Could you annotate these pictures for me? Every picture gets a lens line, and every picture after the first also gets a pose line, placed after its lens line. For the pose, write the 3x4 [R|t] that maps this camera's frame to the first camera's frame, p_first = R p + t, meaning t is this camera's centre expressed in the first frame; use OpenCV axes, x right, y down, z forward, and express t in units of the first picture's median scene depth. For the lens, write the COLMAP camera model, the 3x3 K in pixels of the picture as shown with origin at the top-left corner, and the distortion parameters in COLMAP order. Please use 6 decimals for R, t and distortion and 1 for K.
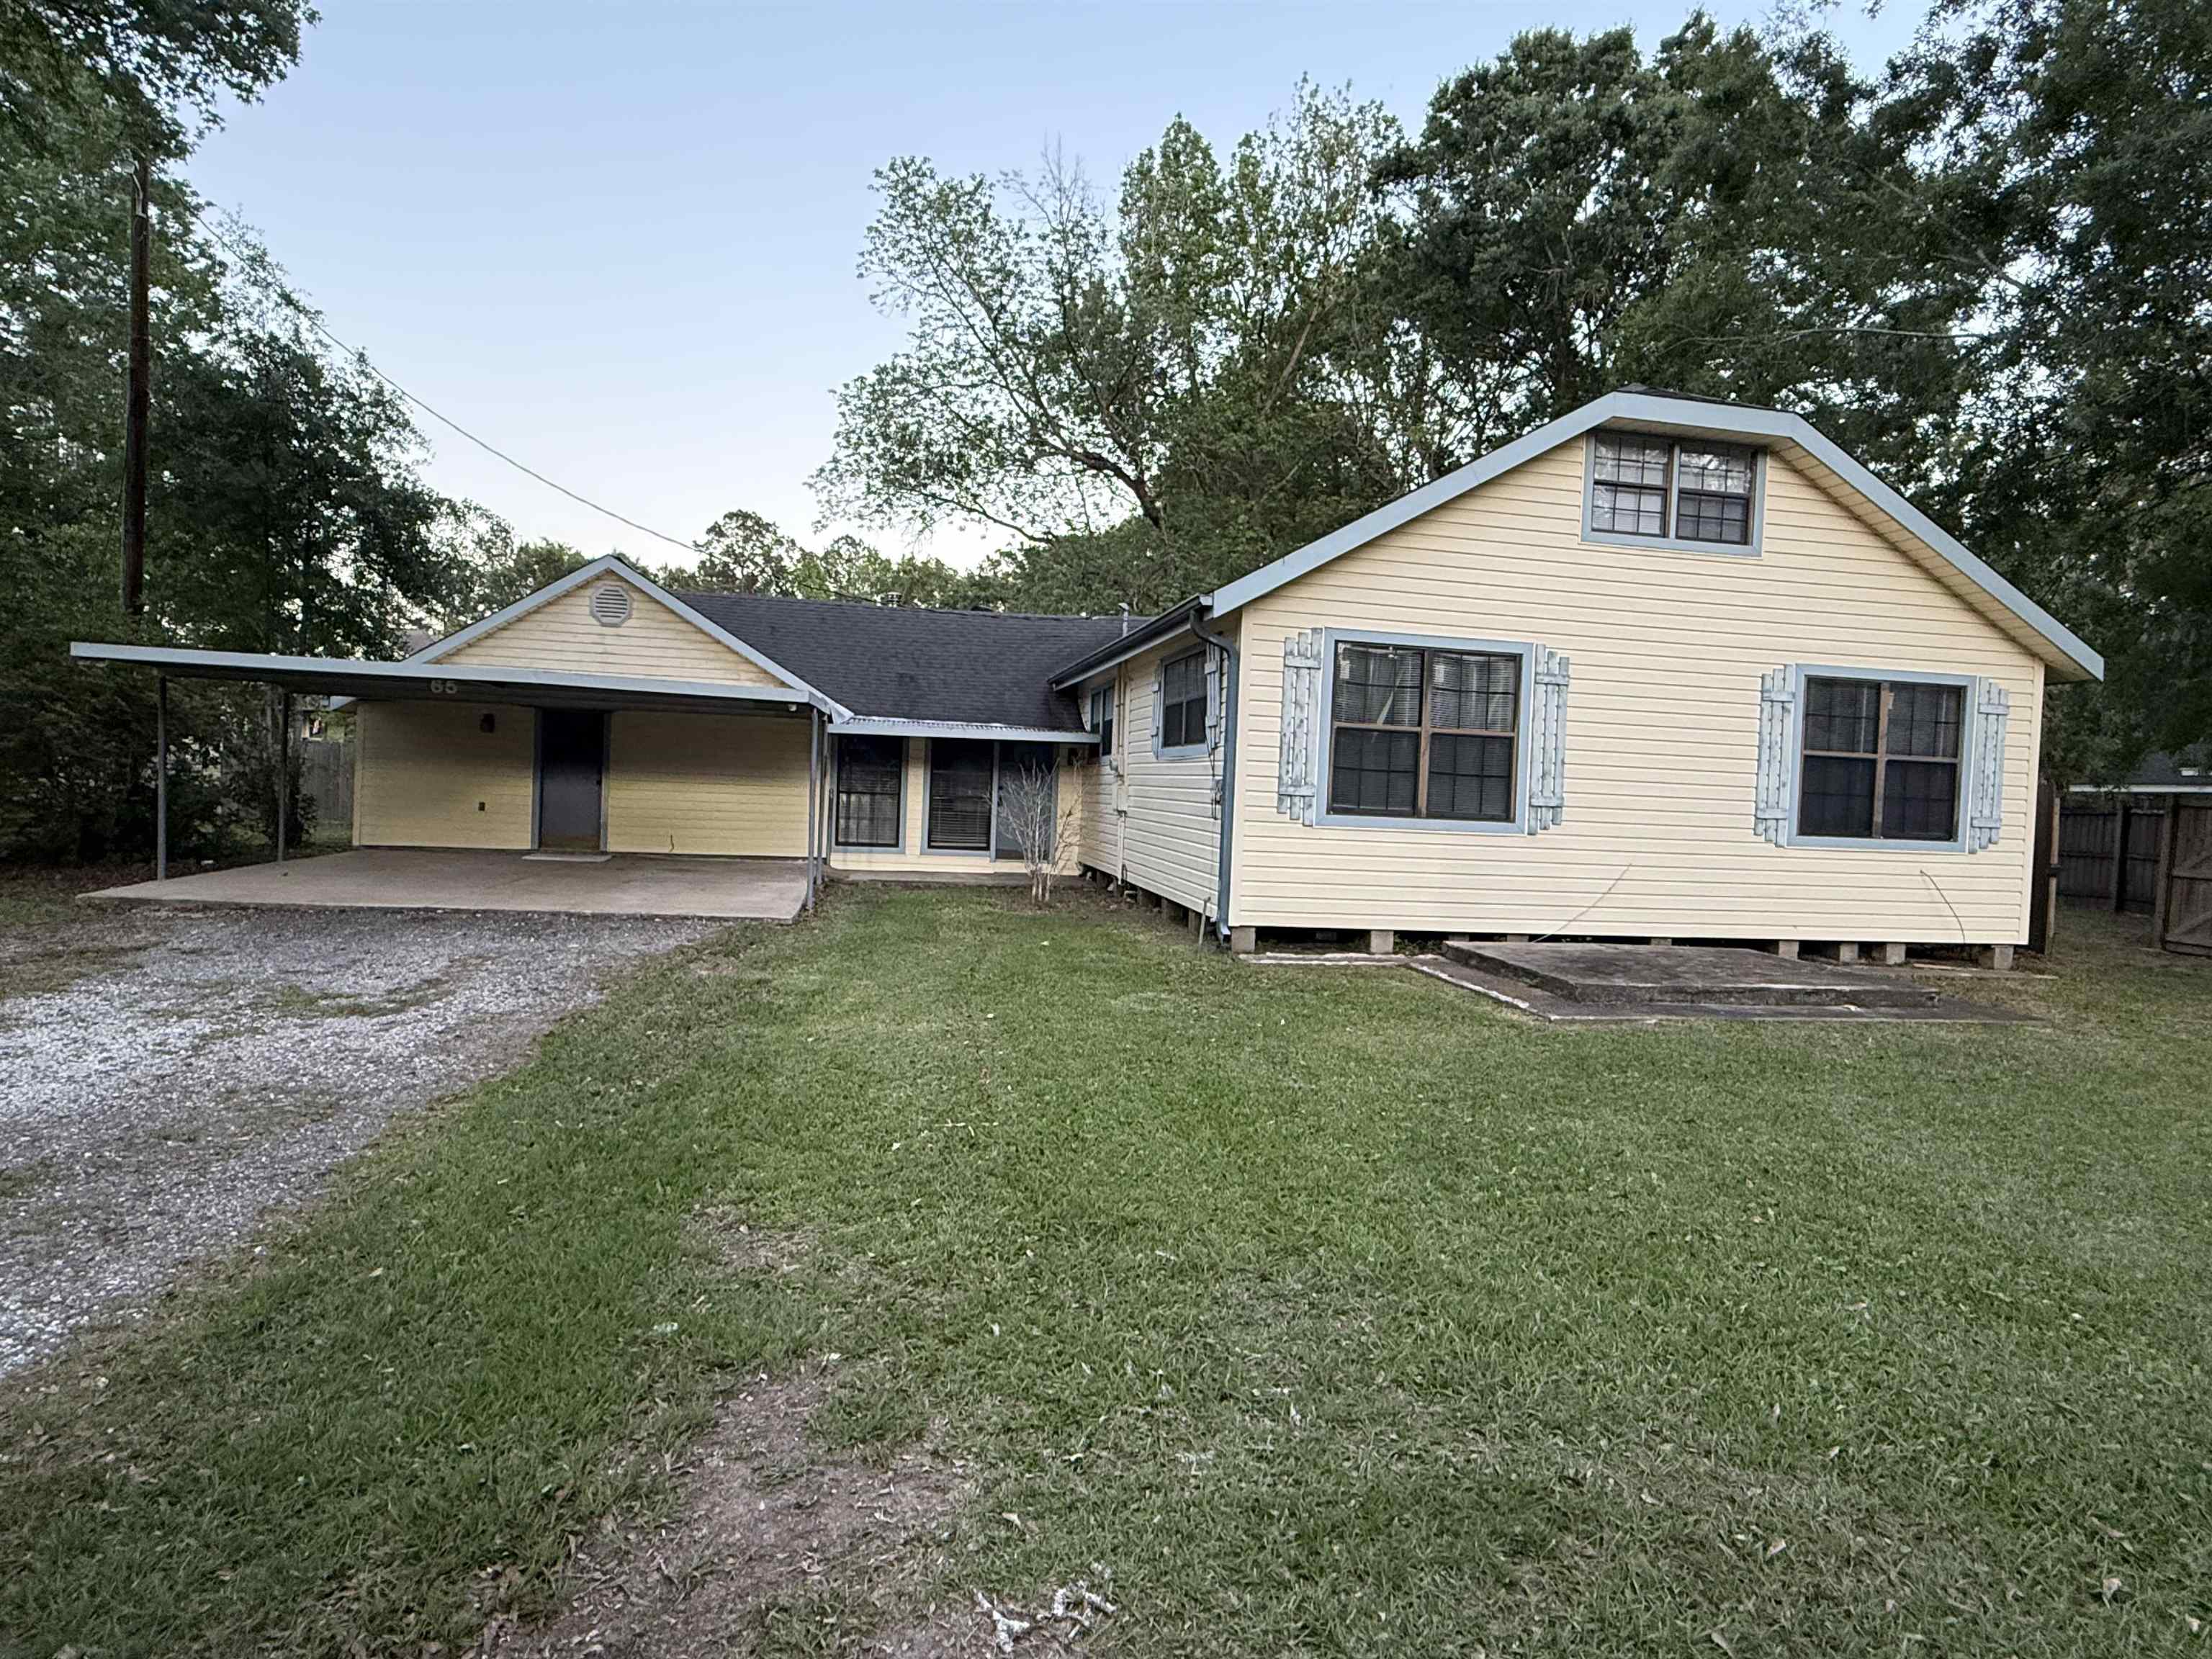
lens RADIAL K [[1237.1, 0, 1106.0], [0, 1237.1, 829.5], [0, 0, 1]] dist [-0.000593, -0.000242]
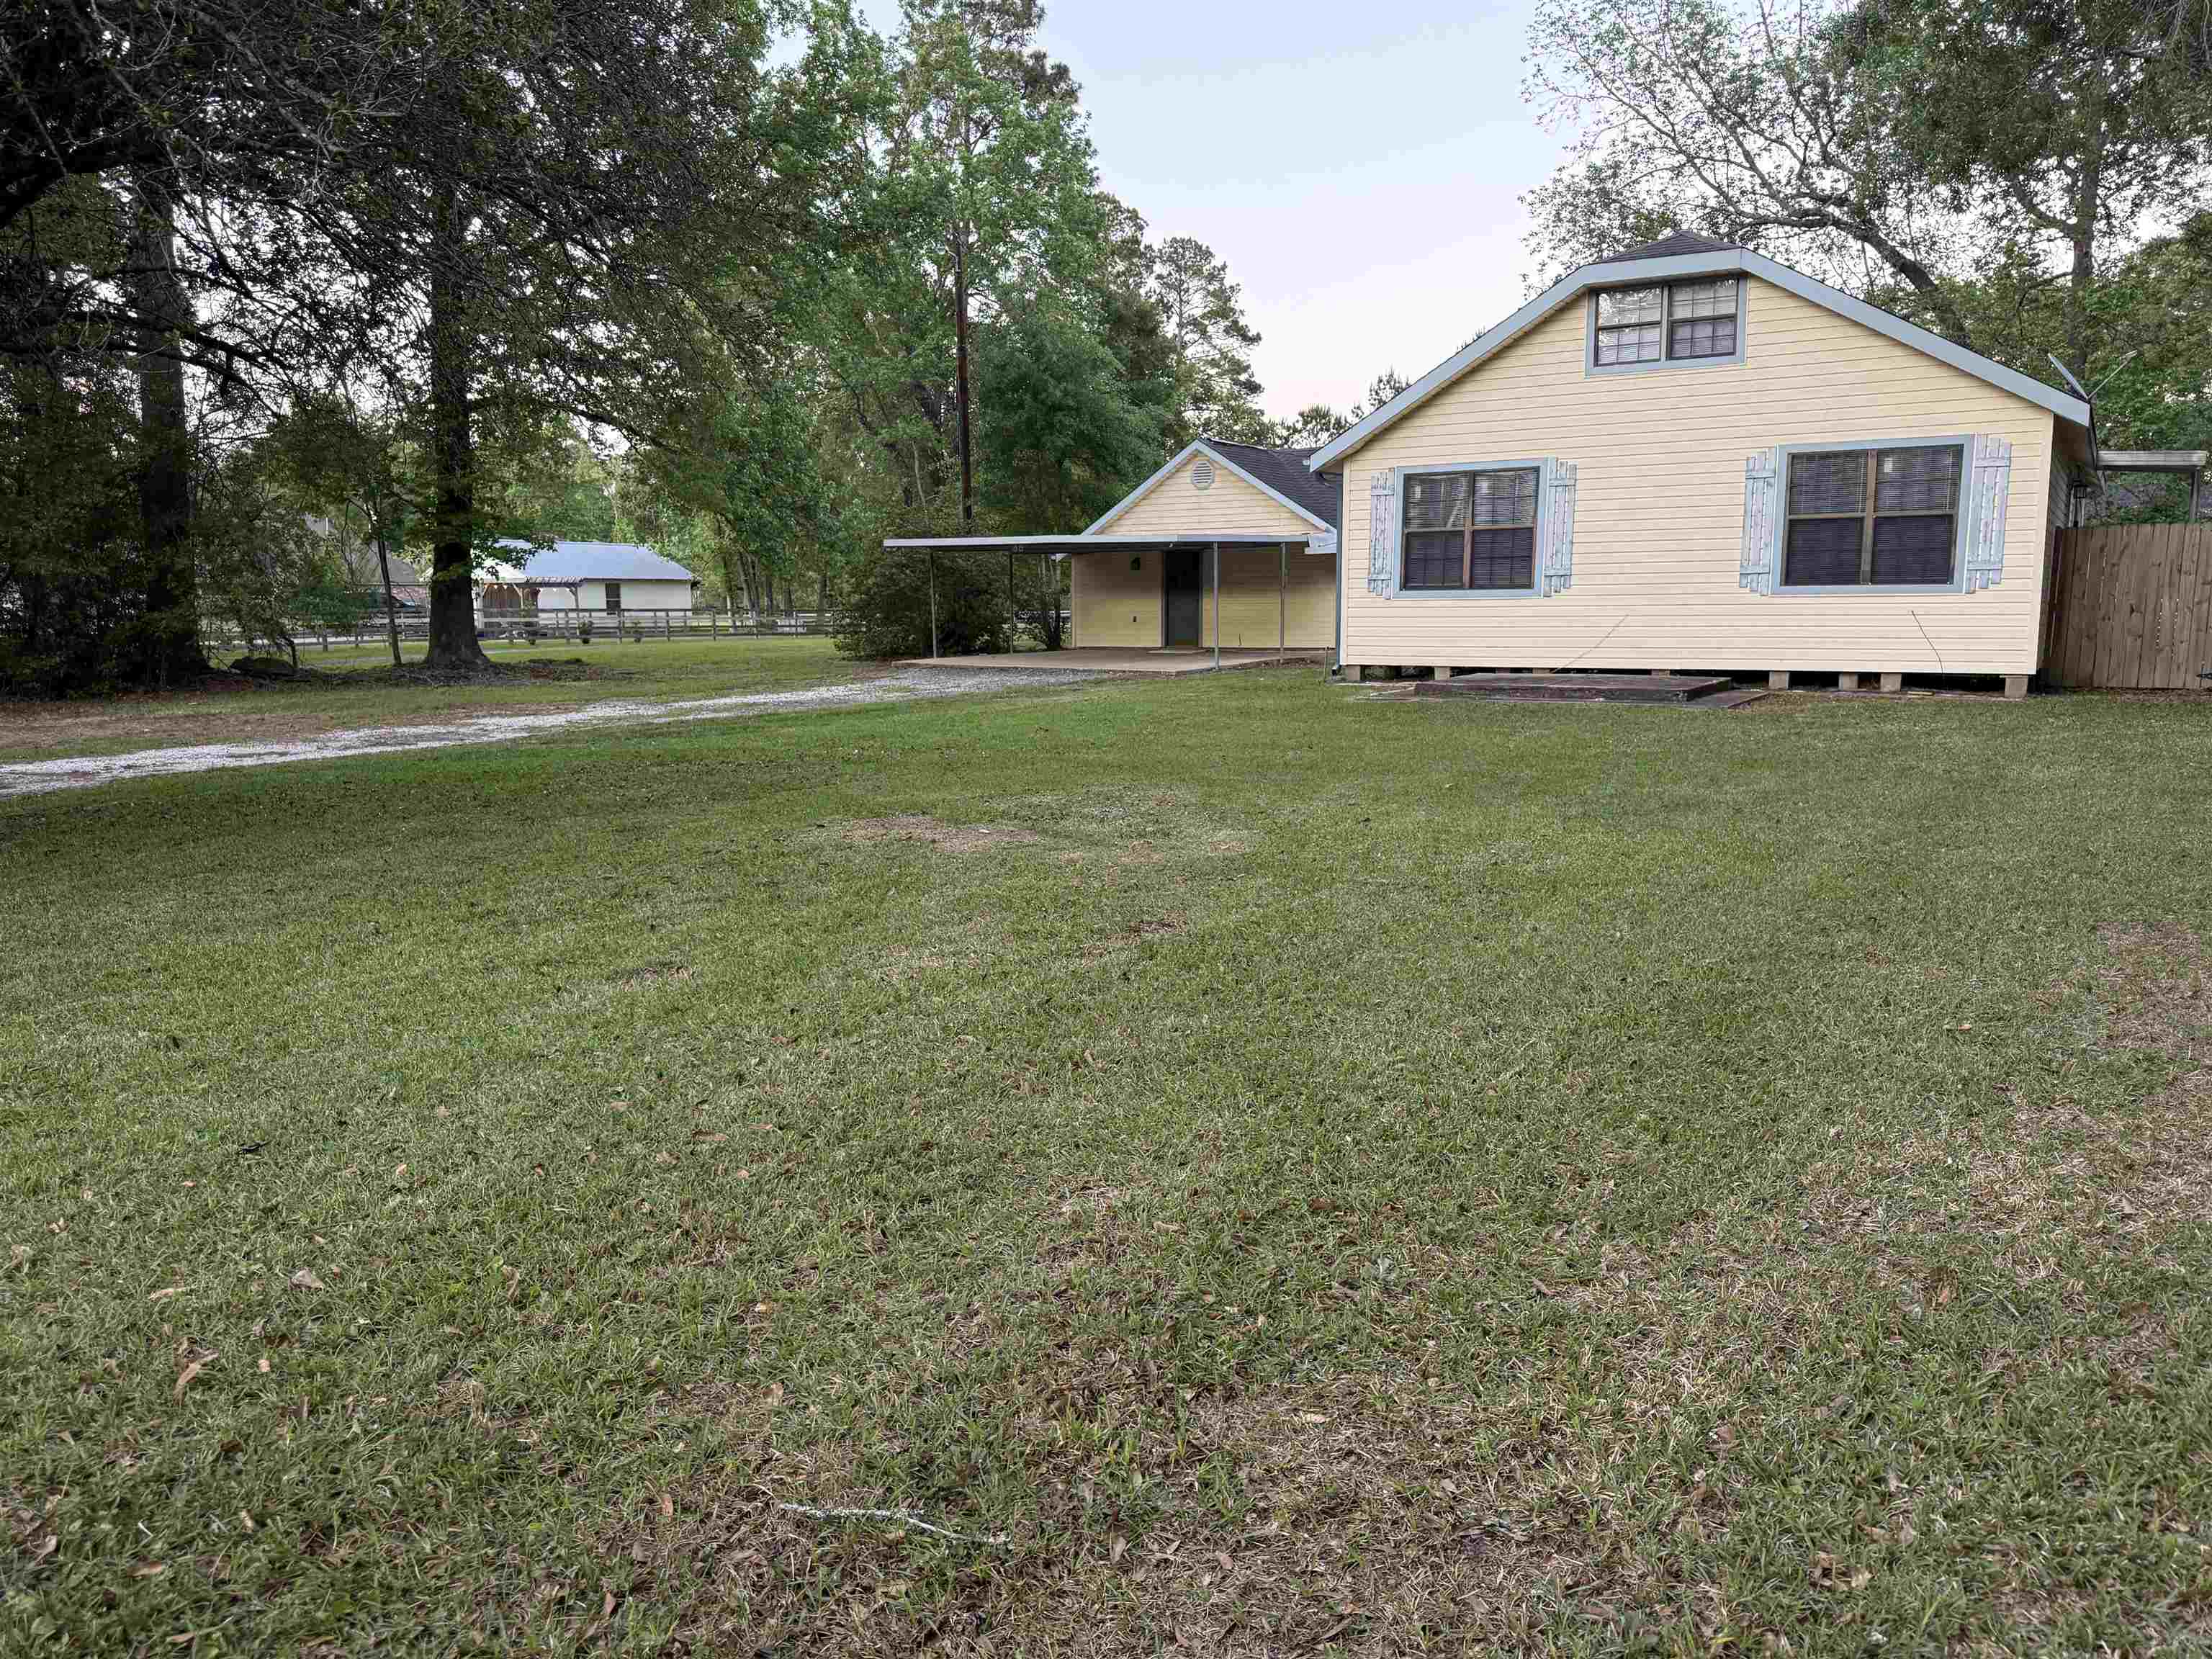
lens RADIAL K [[1567.8, 0, 1106.0], [0, 1567.8, 829.5], [0, 0, 1]] dist [0.146523, -0.240248]
pose [[0.723708, 0.051208, -0.688204, 1.161311], [0.015048, 0.995835, 0.089923, 0.091999], [0.689943, -0.075434, 0.719923, -0.626509]]
